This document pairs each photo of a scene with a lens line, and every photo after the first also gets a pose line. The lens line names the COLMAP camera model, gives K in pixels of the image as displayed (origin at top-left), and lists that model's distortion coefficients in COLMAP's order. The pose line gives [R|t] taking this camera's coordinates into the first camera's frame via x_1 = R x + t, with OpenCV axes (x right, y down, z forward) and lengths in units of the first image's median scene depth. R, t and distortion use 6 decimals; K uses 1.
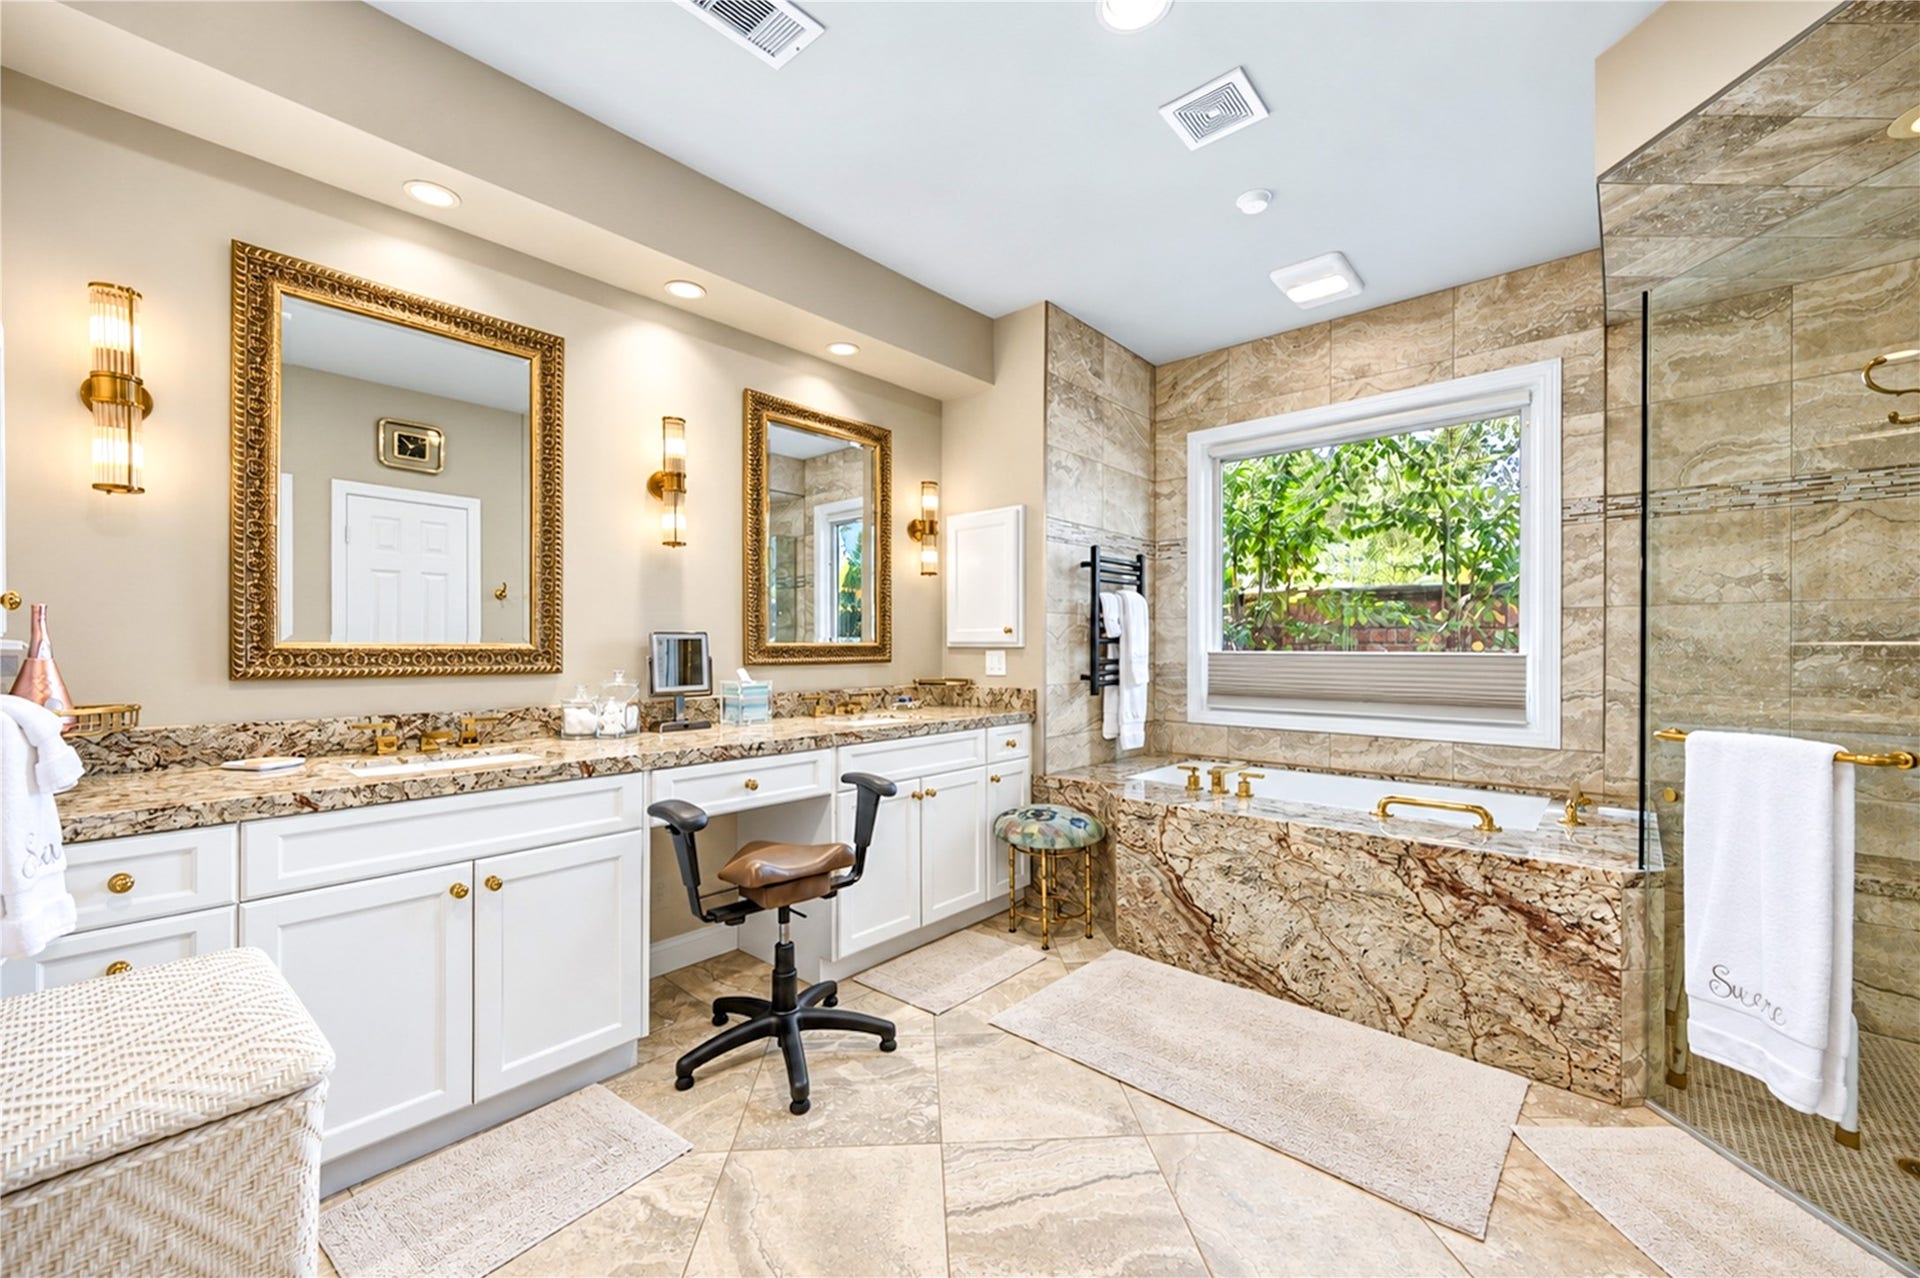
lens RADIAL K [[740.3, 0, 958.8], [0, 740.3, 645.3], [0, 0, 1]] dist [0.002475, -0.000058]
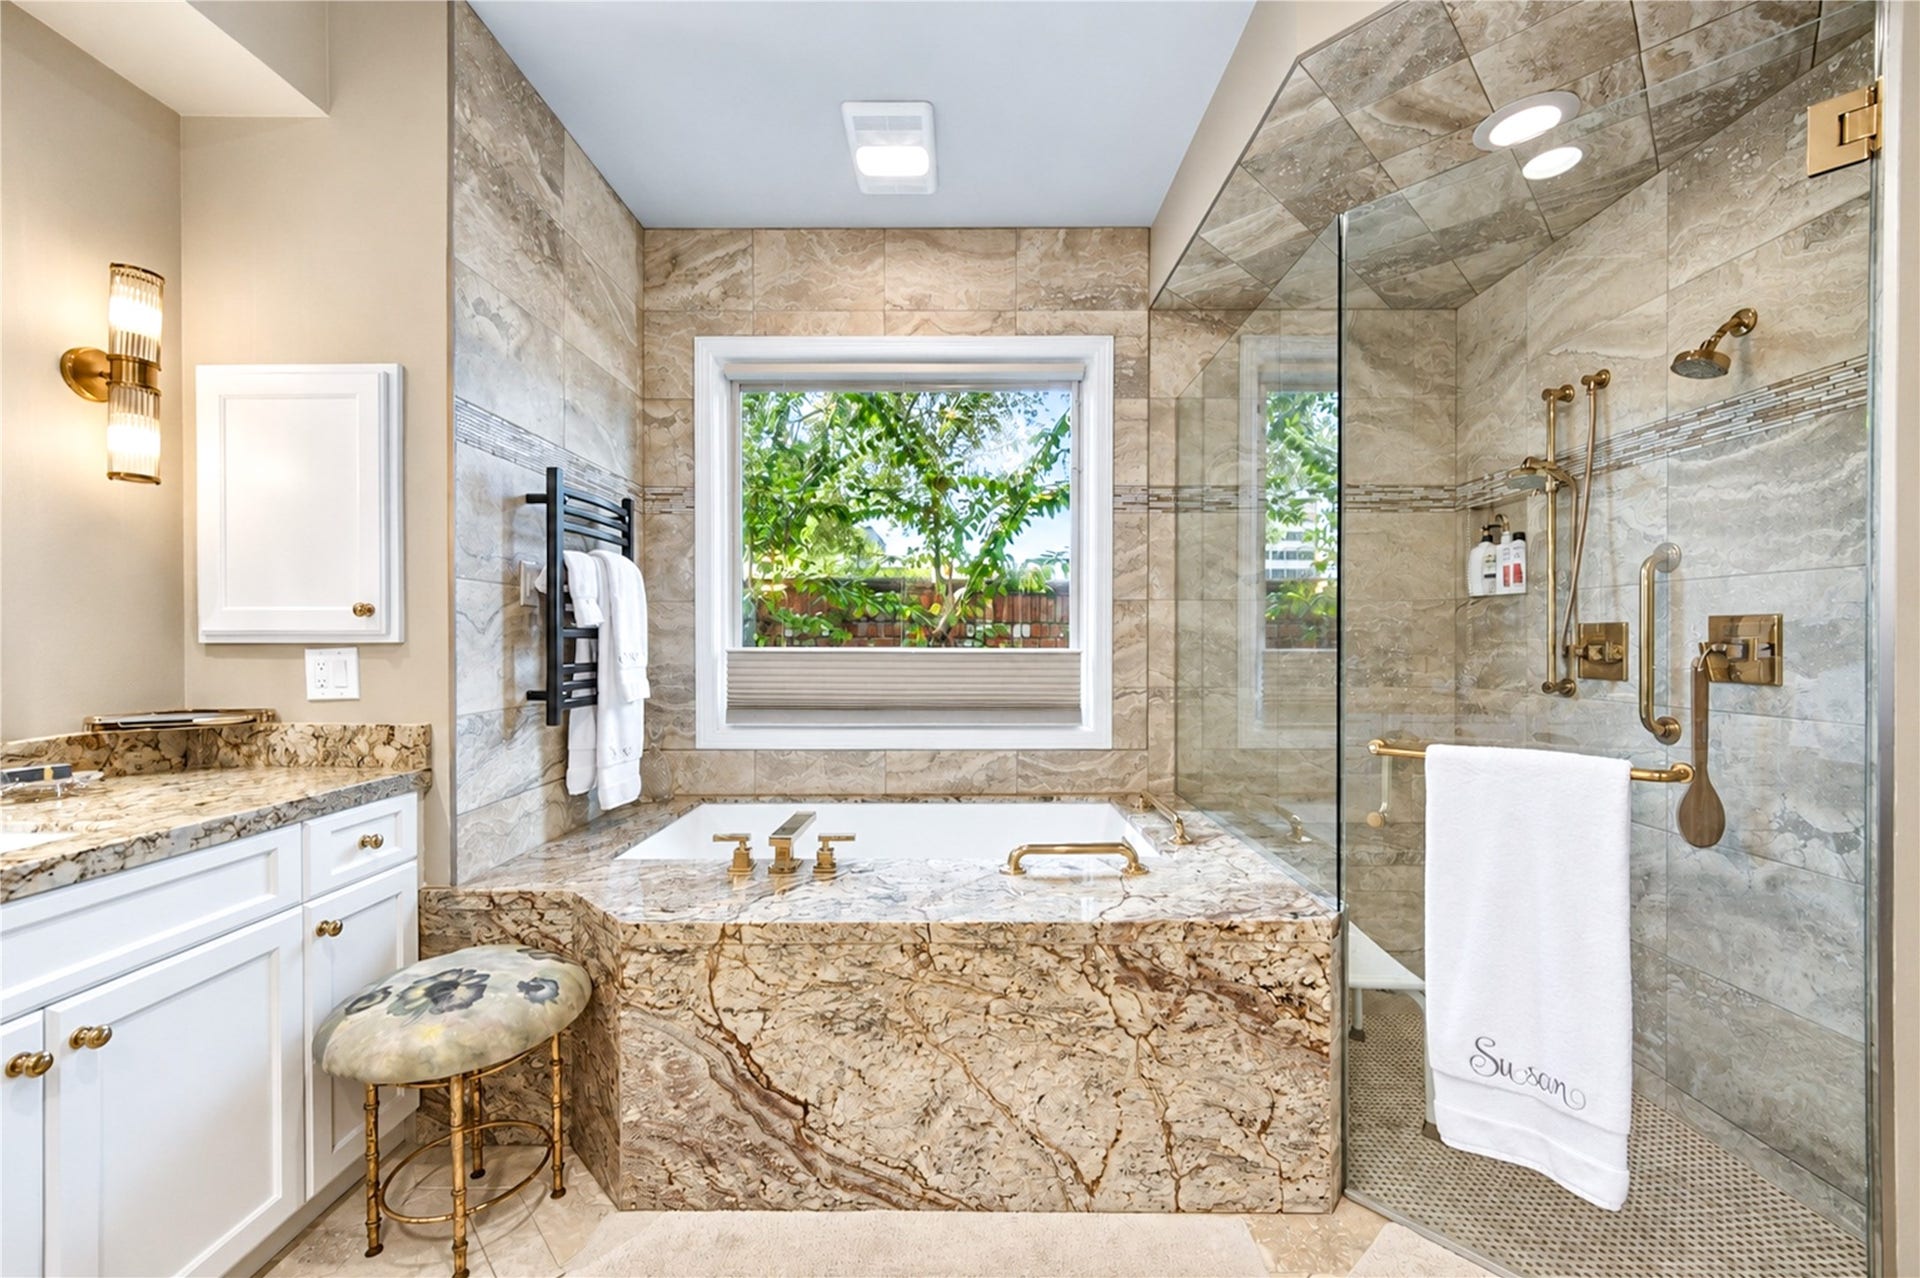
lens RADIAL K [[740.3, 0, 958.8], [0, 740.3, 645.3], [0, 0, 1]] dist [0.002475, -0.000058]
pose [[0.746386, -0.003531, 0.665504, 0.039571], [0.000944, 0.999991, 0.004246, 0.002749], [-0.665513, -0.002541, 0.746382, 0.424606]]
